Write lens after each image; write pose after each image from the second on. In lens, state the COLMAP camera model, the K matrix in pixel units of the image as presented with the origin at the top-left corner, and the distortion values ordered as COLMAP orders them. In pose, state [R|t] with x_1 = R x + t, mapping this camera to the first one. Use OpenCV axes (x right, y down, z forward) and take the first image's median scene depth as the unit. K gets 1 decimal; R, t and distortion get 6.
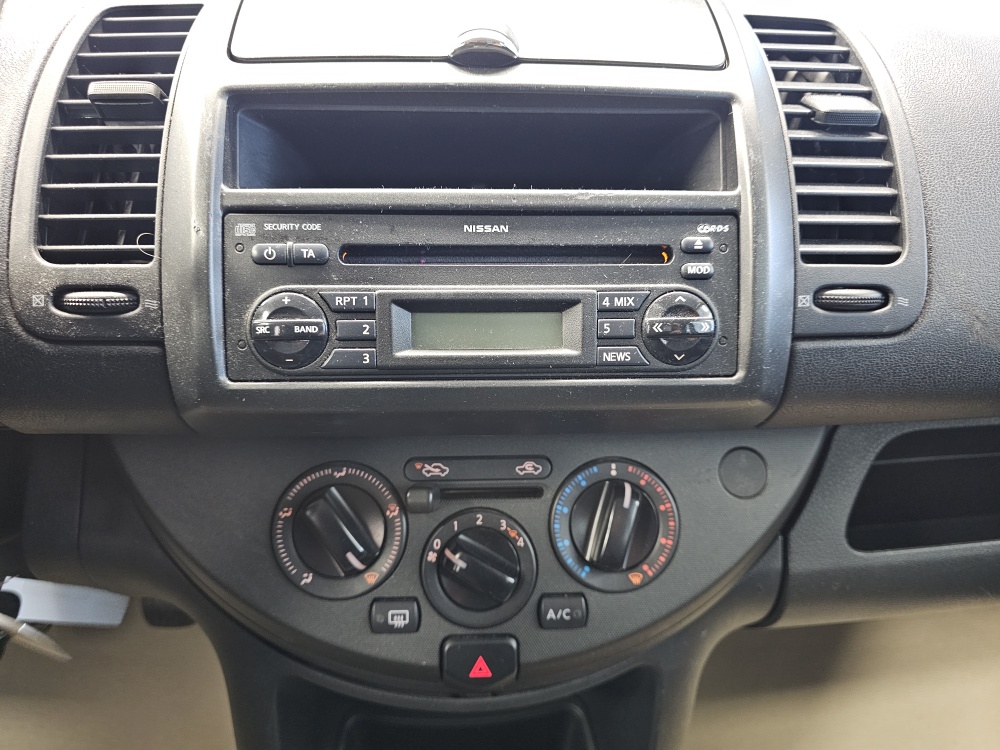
lens RADIAL K [[696.2, 0, 496.8], [0, 696.2, 366.3], [0, 0, 1]] dist [0.036661, -0.079256]
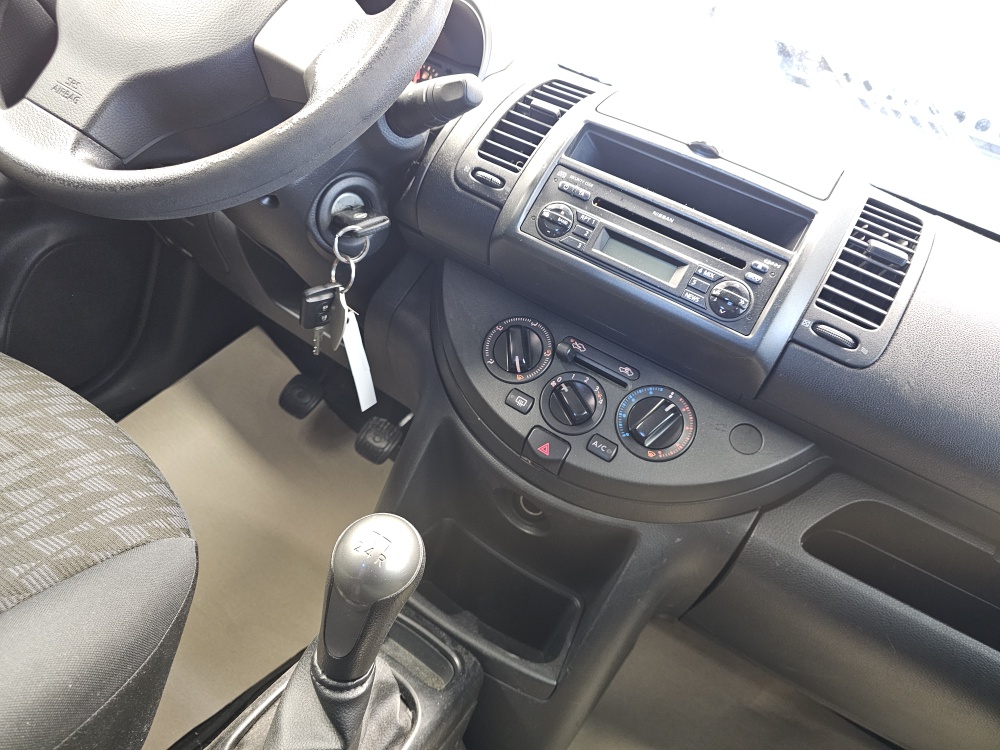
lens RADIAL K [[676.7, 0, 500.0], [0, 676.7, 375.0], [0, 0, 1]] dist [0.033401, -0.034607]
pose [[0.822728, 0.453191, -0.343126, 0.462839], [-0.515712, 0.848977, -0.115239, 0.640669], [0.239081, 0.271764, 0.932193, -0.800754]]
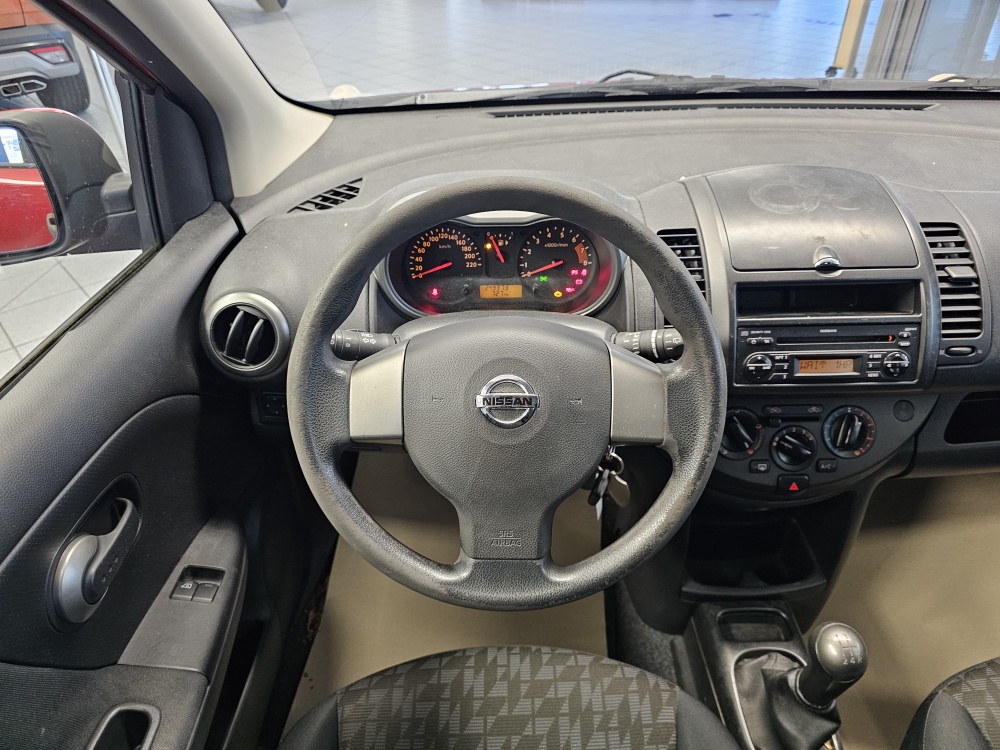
lens RADIAL K [[668.6, 0, 499.4], [0, 668.6, 362.0], [0, 0, 1]] dist [0.005225, 0.000387]
pose [[0.996903, -0.004047, -0.078535, -1.095746], [0.014203, 0.991517, 0.129196, -0.426296], [0.077346, -0.129912, 0.988504, -1.752441]]
